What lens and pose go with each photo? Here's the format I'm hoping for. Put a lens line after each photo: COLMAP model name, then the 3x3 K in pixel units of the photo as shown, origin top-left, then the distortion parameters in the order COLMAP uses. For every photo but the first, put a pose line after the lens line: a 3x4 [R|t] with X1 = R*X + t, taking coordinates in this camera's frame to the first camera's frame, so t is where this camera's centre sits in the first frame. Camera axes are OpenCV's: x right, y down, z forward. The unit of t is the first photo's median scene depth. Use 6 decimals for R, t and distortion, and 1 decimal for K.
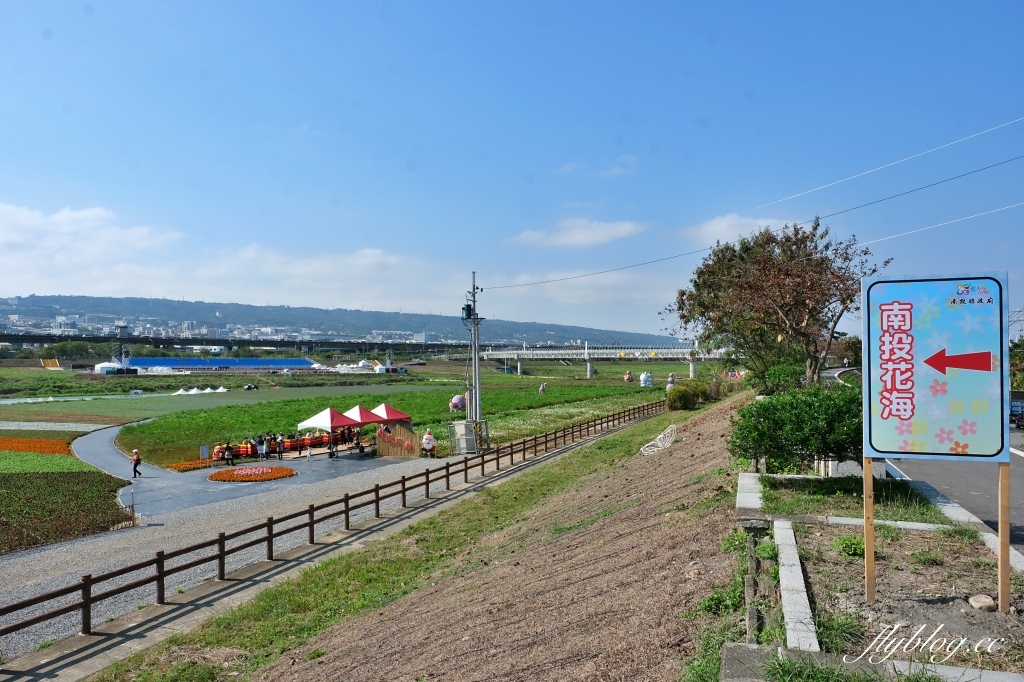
lens RADIAL K [[722.2, 0, 510.1], [0, 722.2, 342.9], [0, 0, 1]] dist [-0.035310, 0.004475]
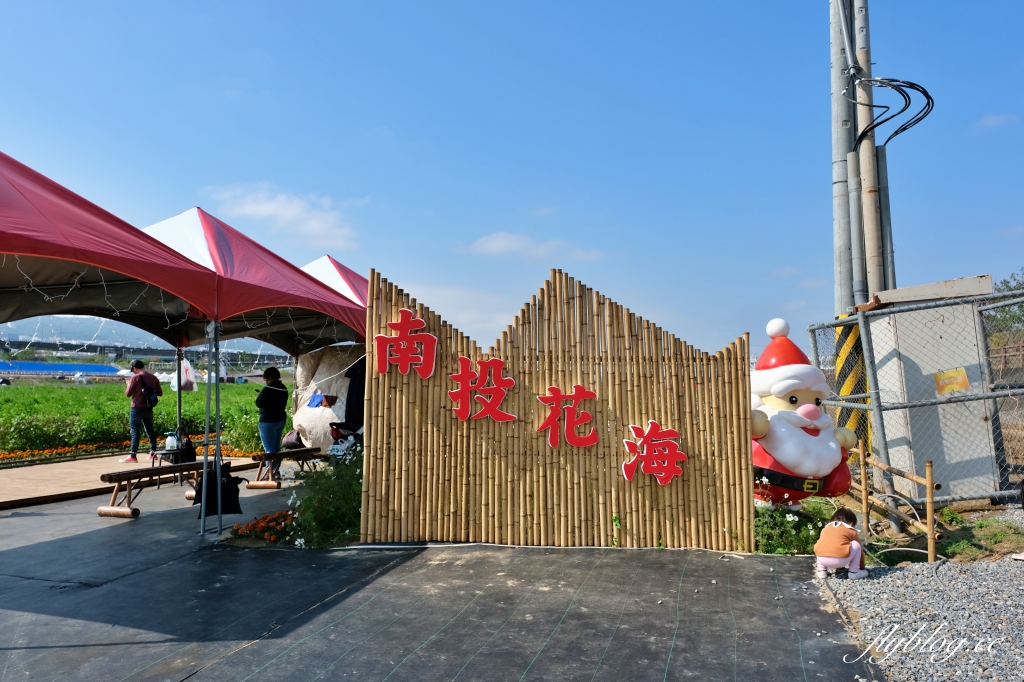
lens RADIAL K [[722.2, 0, 505.6], [0, 722.2, 339.9], [0, 0, 1]] dist [-0.035310, 0.004475]
pose [[0.976551, 0.027080, 0.213575, -0.039654], [-0.017795, 0.998816, -0.045280, 0.027226], [-0.214548, 0.040417, 0.975877, 0.186070]]
